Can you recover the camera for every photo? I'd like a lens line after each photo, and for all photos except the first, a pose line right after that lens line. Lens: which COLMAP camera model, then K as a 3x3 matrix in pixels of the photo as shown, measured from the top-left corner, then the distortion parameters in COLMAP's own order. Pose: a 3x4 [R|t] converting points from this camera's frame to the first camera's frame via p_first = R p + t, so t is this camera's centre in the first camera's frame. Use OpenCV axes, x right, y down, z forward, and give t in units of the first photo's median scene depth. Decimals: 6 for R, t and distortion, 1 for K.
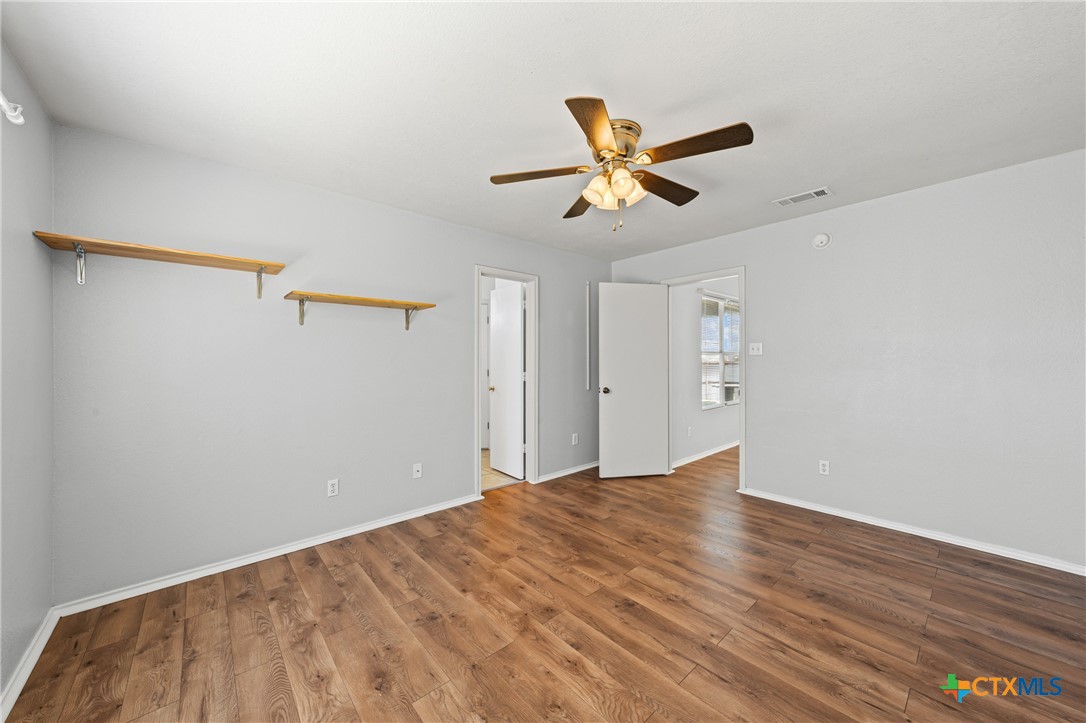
lens RADIAL K [[391.3, 0, 543.1], [0, 391.3, 360.1], [0, 0, 1]] dist [0.000201, 0.000172]
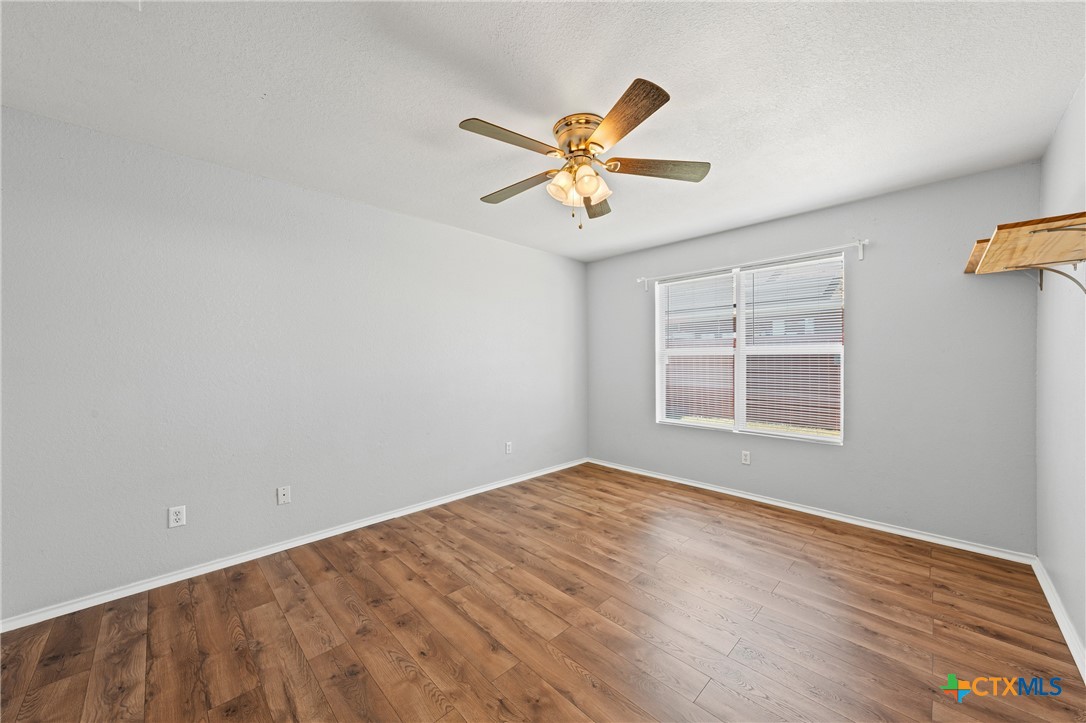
lens RADIAL K [[391.3, 0, 542.9], [0, 391.3, 360.2], [0, 0, 1]] dist [0.000201, 0.000172]
pose [[-0.998348, 0.009125, -0.056724, 0.358528], [0.008849, 0.999948, 0.005122, -0.006867], [0.056767, 0.004612, -0.998377, 2.111263]]
